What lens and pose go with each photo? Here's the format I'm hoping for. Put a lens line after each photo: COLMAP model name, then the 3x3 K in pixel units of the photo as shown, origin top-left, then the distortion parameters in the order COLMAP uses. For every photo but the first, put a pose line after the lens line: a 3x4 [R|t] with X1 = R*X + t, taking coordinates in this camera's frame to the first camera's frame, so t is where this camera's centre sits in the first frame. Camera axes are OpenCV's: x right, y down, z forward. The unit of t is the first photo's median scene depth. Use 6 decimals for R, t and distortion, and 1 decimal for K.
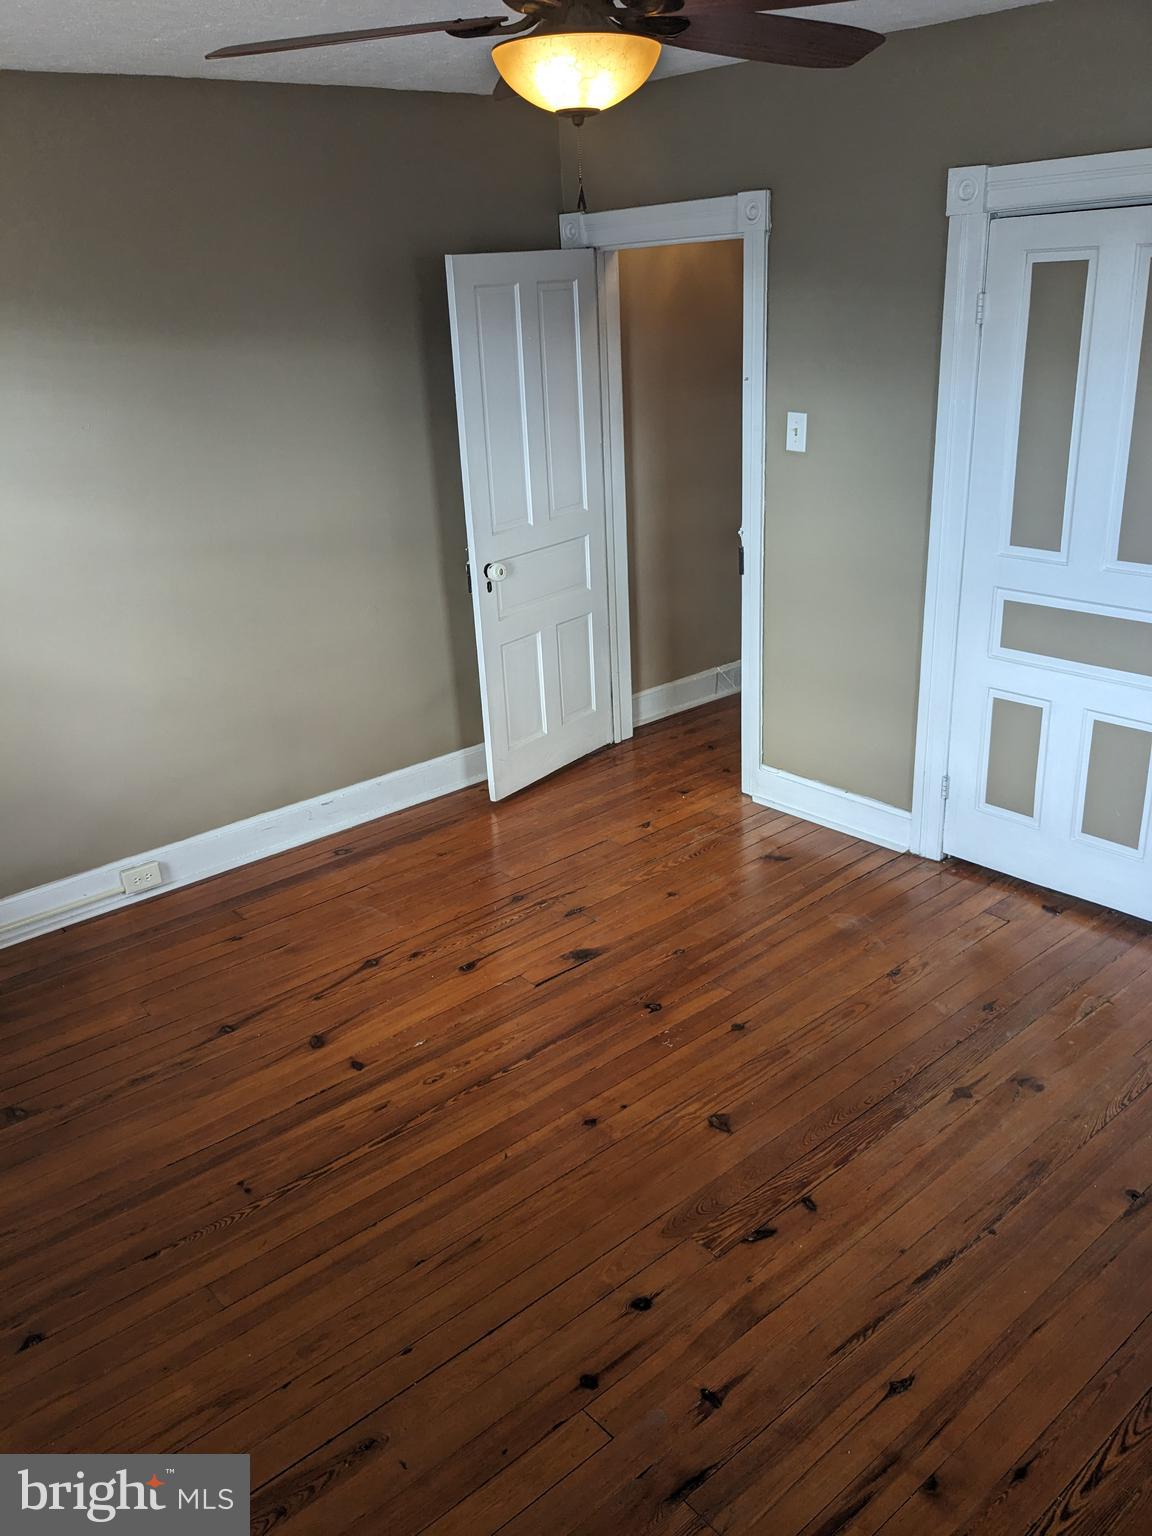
lens RADIAL K [[1220.9, 0, 575.4], [0, 1220.9, 767.9], [0, 0, 1]] dist [0.050774, -0.080289]
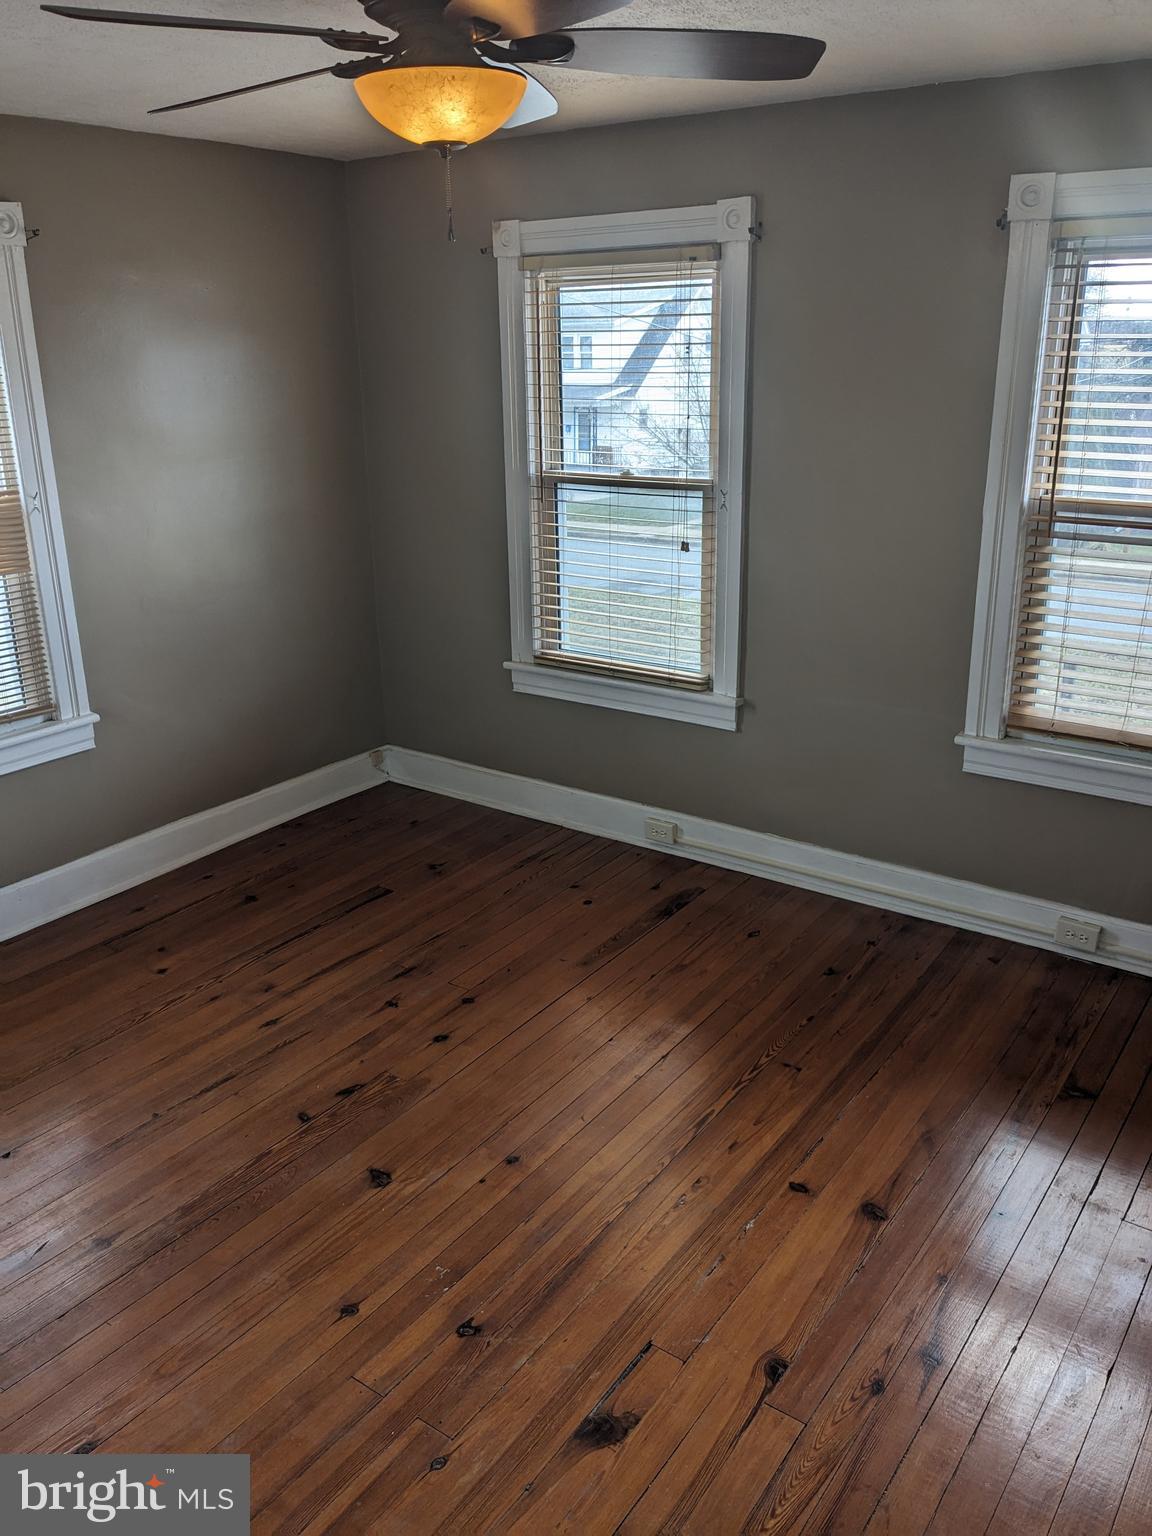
lens RADIAL K [[1220.9, 0, 576.7], [0, 1220.9, 766.3], [0, 0, 1]] dist [0.050774, -0.080289]
pose [[-0.969940, 0.132366, -0.204197, 0.118702], [-0.035317, 0.753669, 0.656305, -0.580097], [0.240769, 0.643788, -0.726339, 1.491662]]
